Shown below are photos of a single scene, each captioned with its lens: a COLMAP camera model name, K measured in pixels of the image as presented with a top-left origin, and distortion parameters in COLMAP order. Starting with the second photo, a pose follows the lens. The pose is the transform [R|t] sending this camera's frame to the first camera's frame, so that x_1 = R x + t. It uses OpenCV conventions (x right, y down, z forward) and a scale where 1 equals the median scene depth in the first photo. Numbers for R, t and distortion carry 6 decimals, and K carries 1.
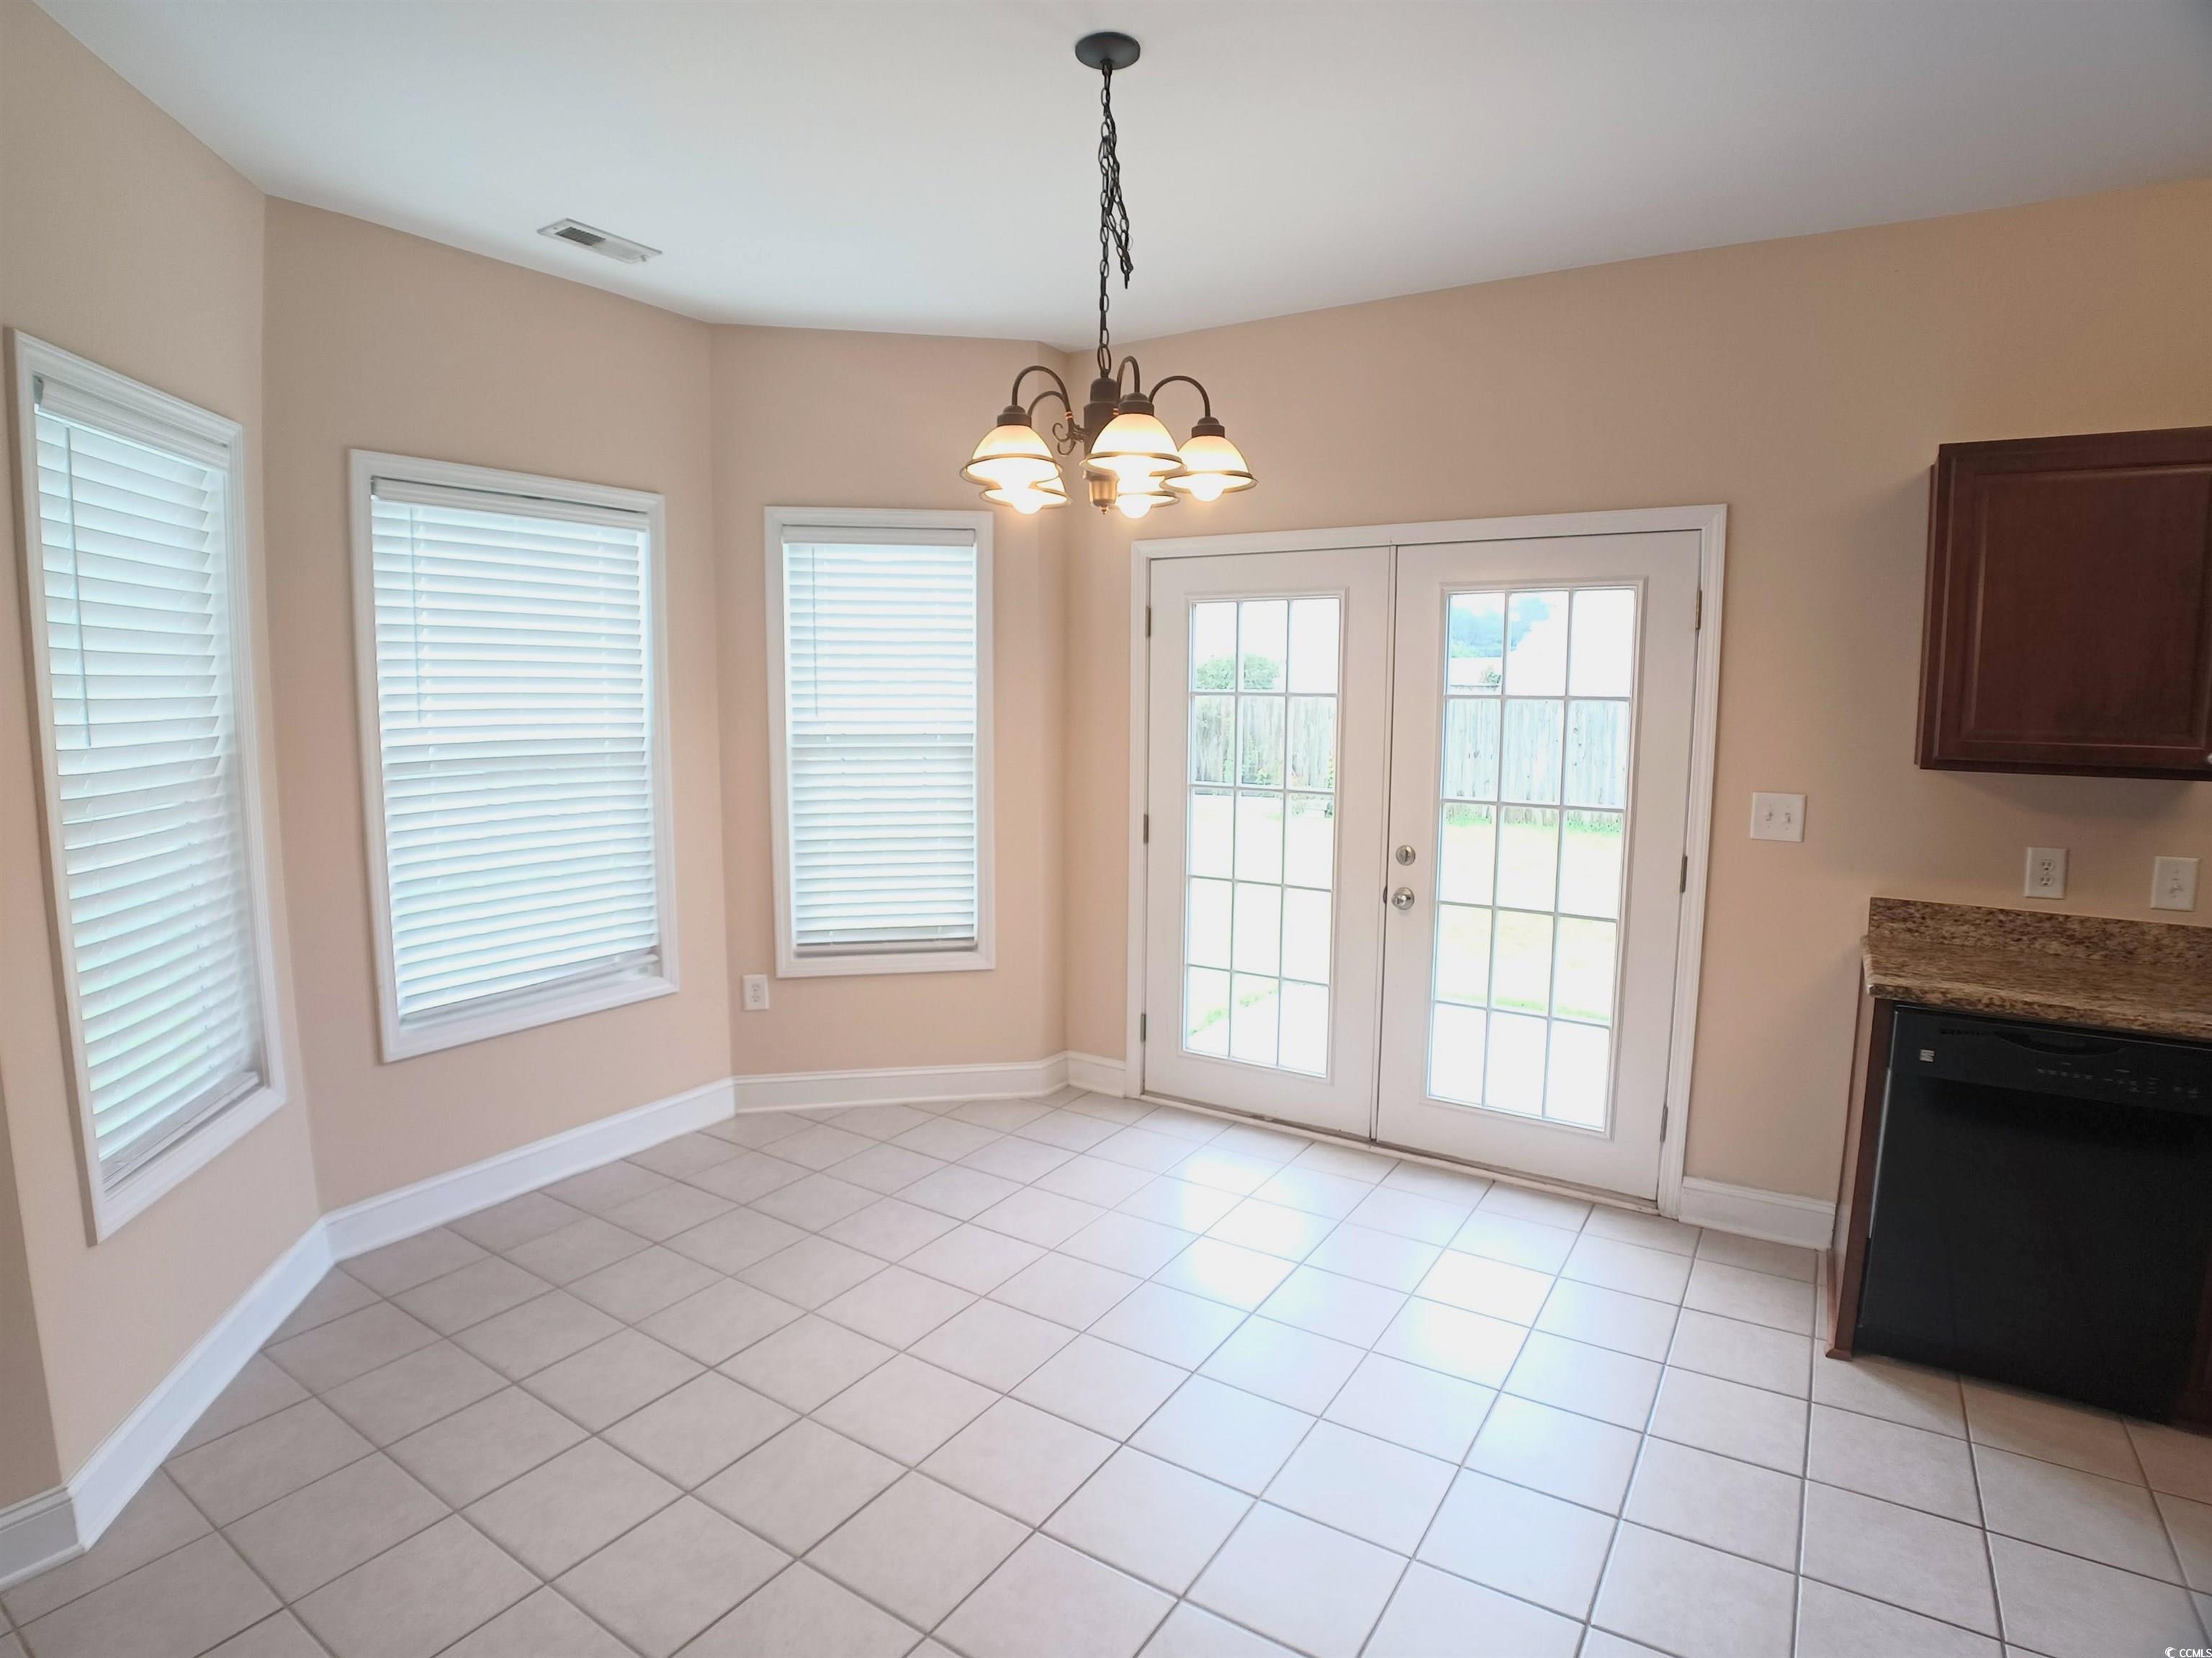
lens RADIAL K [[1161.8, 0, 1081.2], [0, 1161.8, 831.1], [0, 0, 1]] dist [-0.113085, 0.029319]
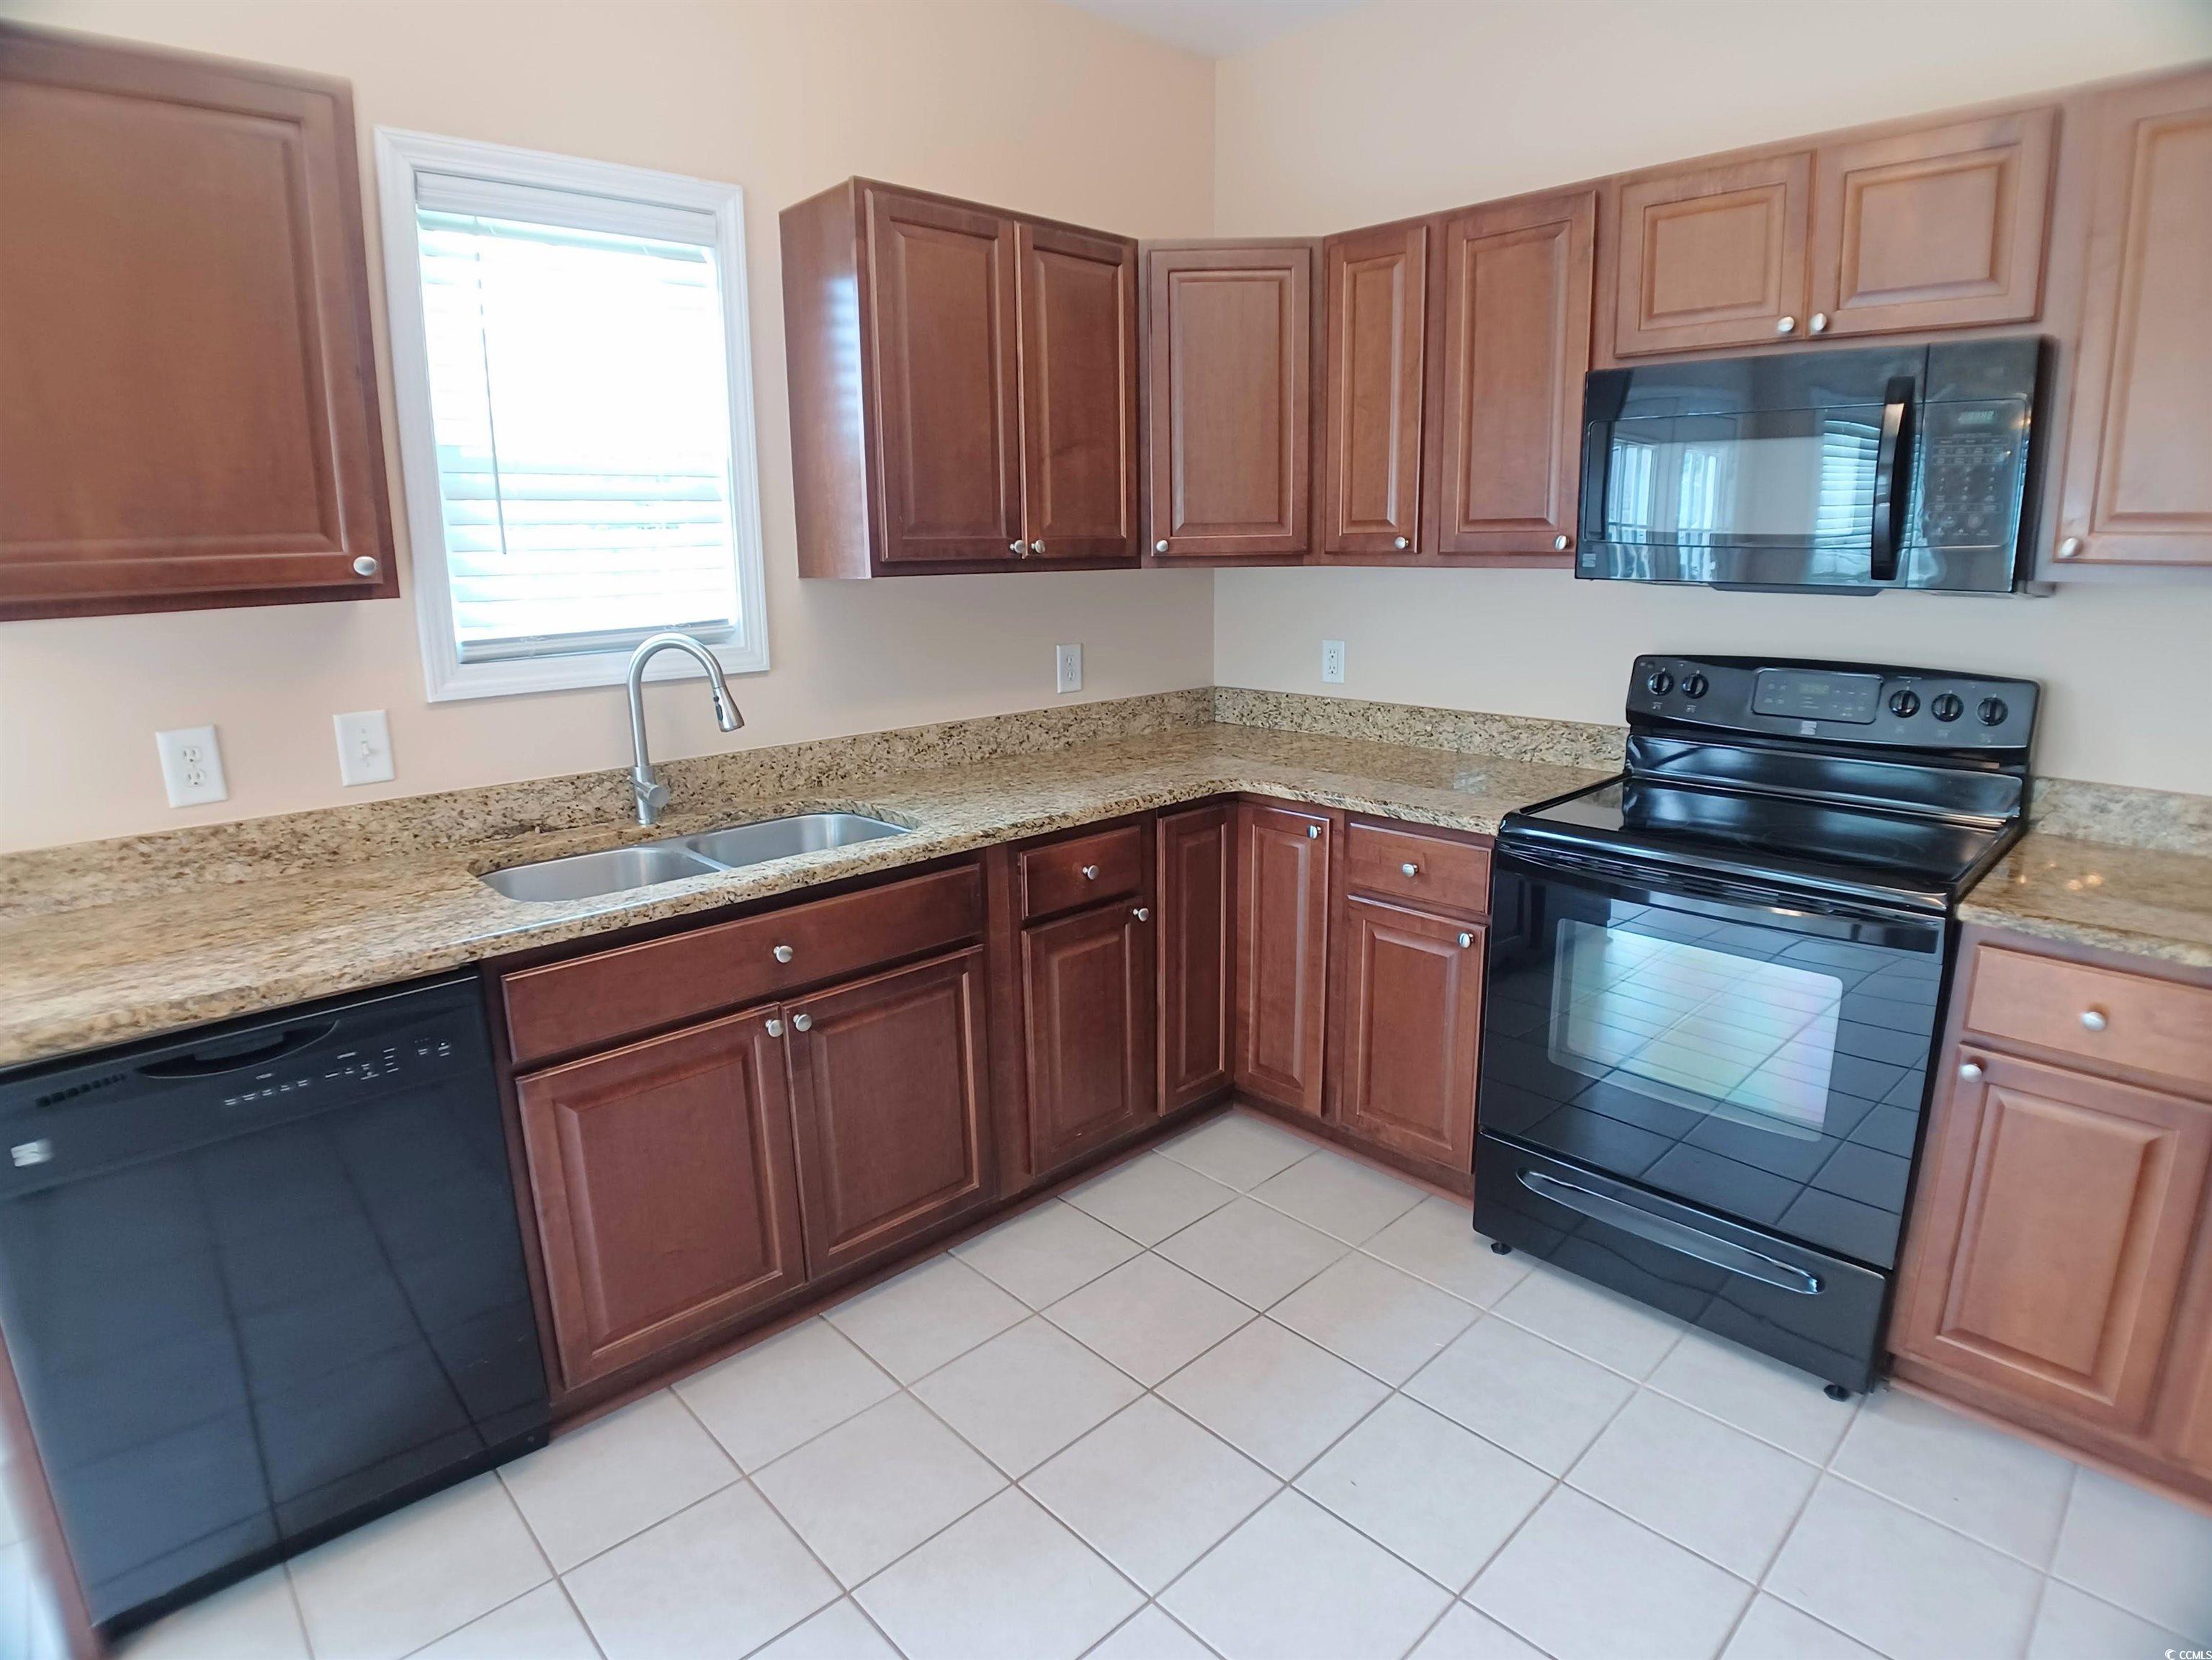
lens RADIAL K [[1166.3, 0, 1103.9], [0, 1166.3, 800.2], [0, 0, 1]] dist [-0.075829, 0.000004]
pose [[0.220204, -0.212714, 0.951978, 0.372450], [0.132946, 0.973372, 0.186742, 0.006723], [-0.966352, 0.085441, 0.242620, 0.302305]]
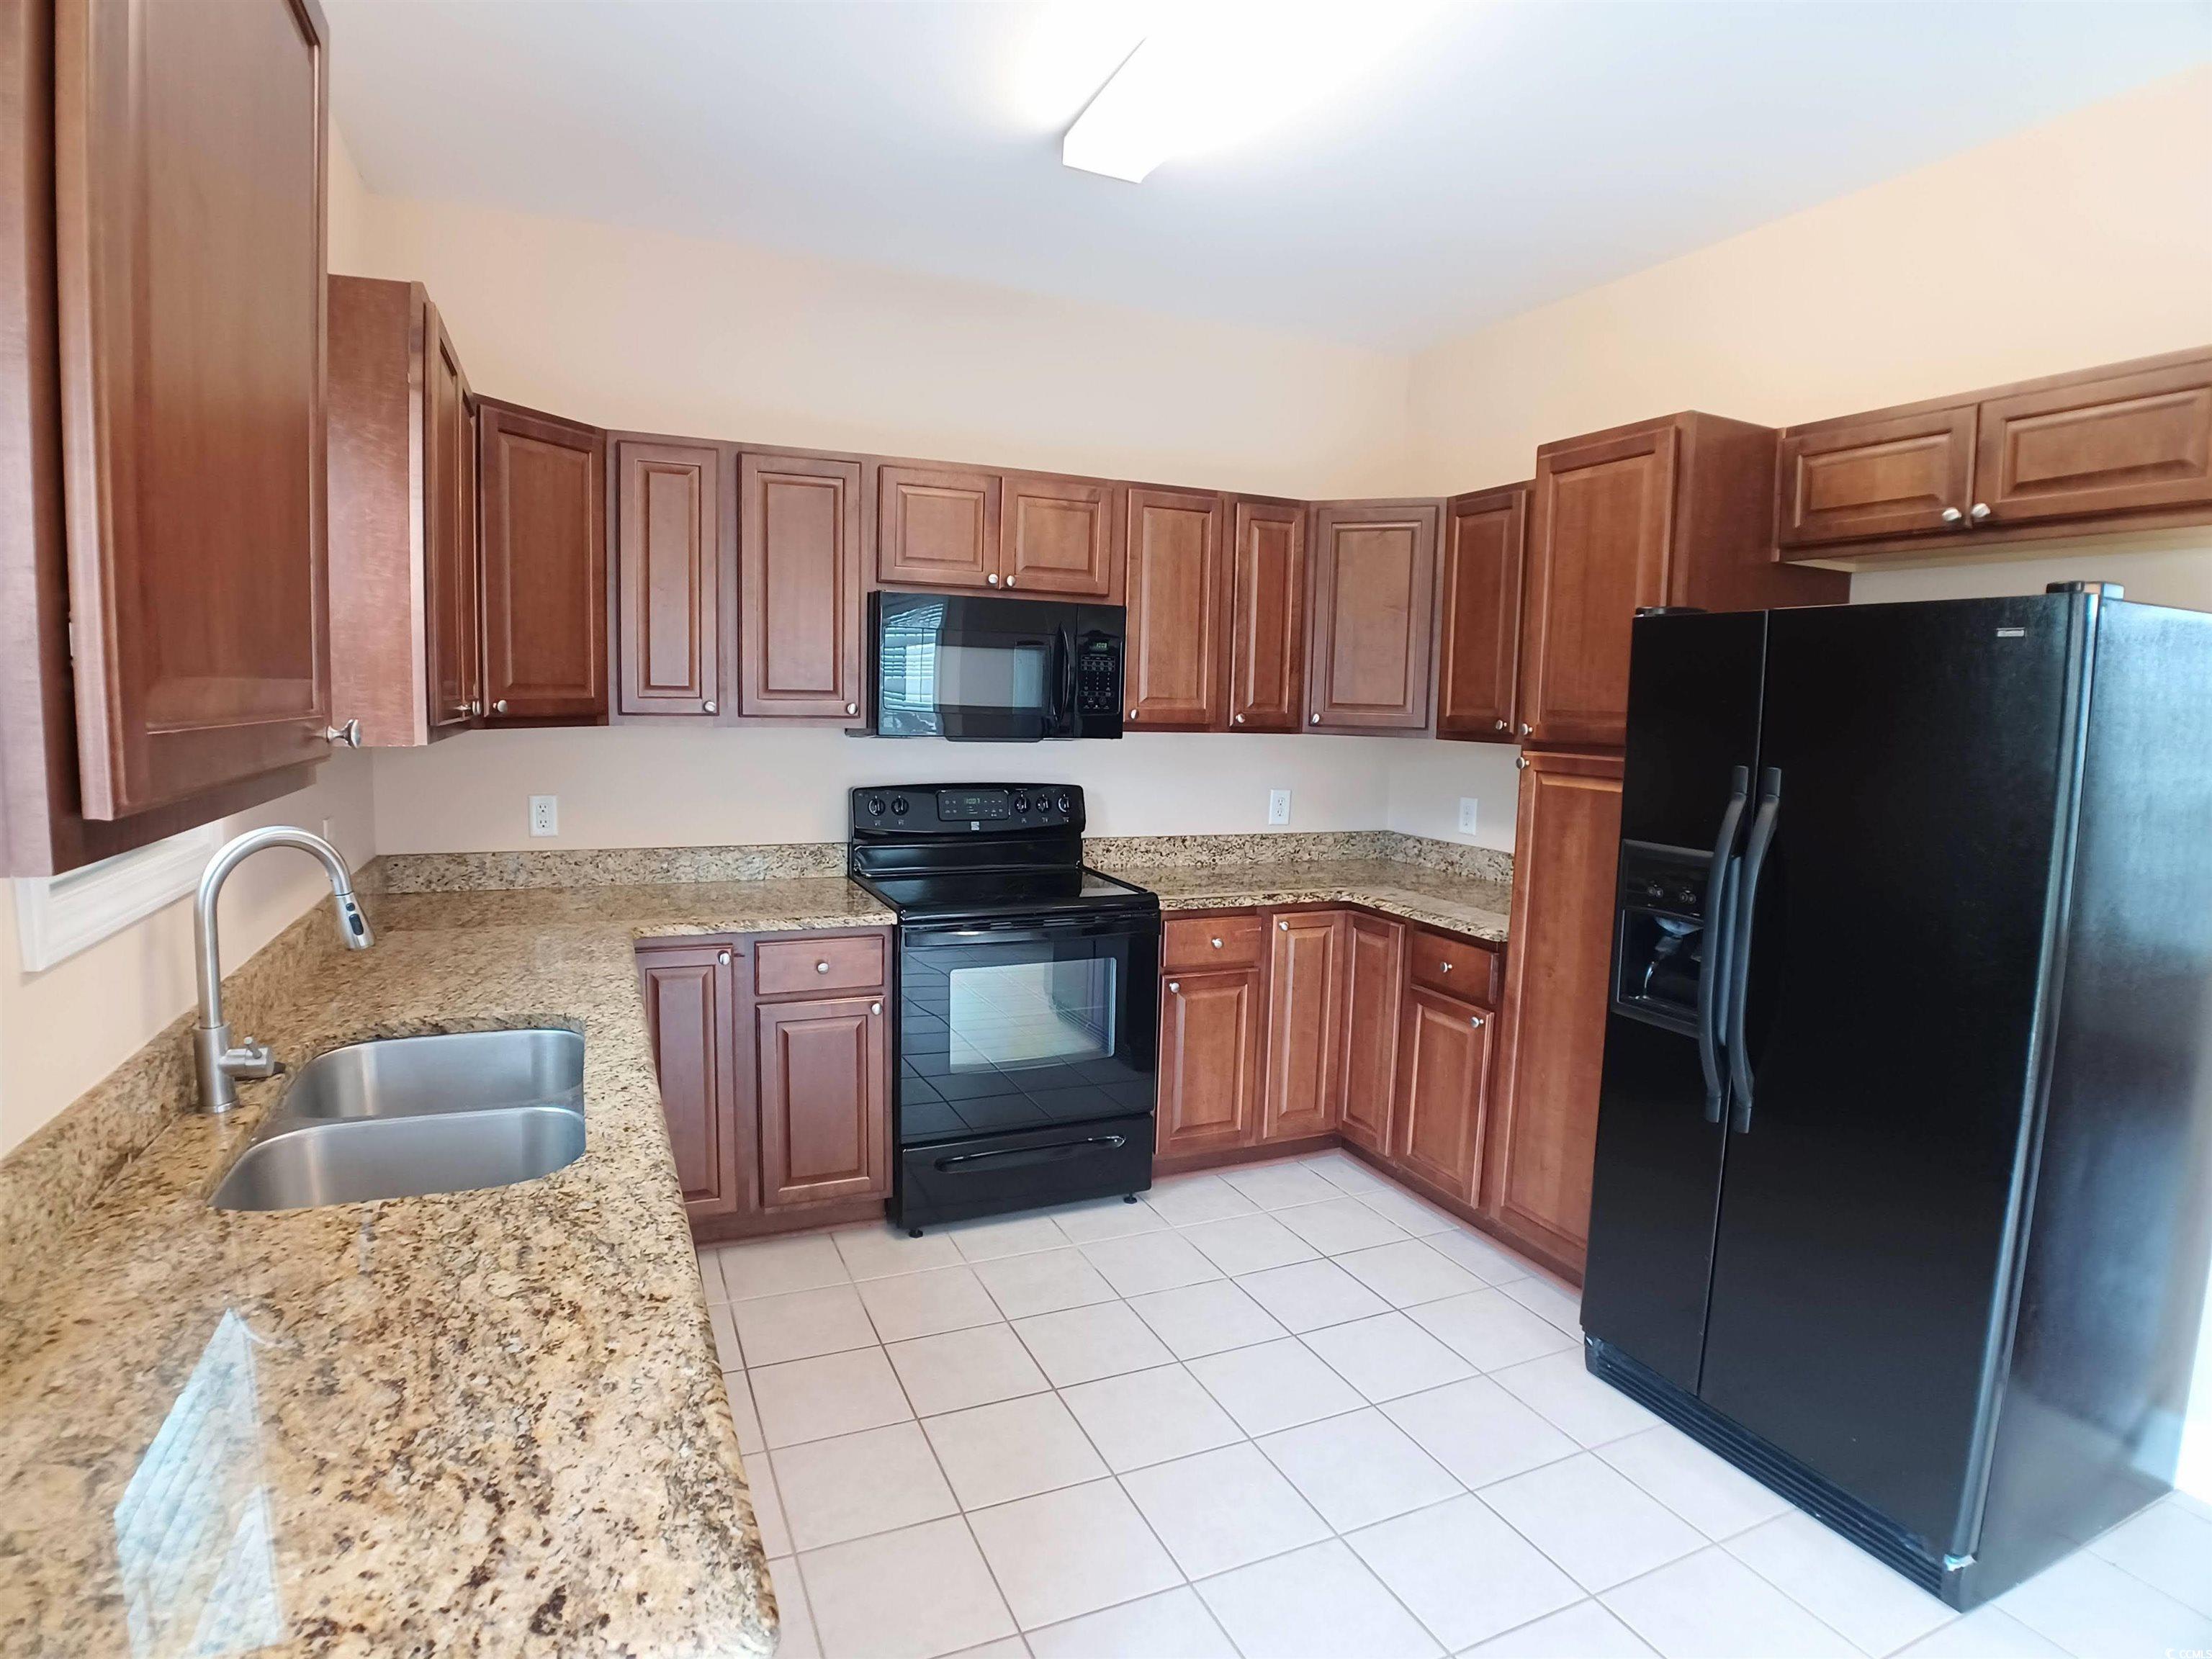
lens RADIAL K [[1161.9, 0, 1081.2], [0, 1161.9, 831.6], [0, 0, 1]] dist [-0.113085, 0.029319]
pose [[-0.840814, -0.085150, 0.534585, 0.471215], [0.038170, 0.975767, 0.215458, -0.097516], [-0.539976, 0.201565, -0.817189, 1.024645]]
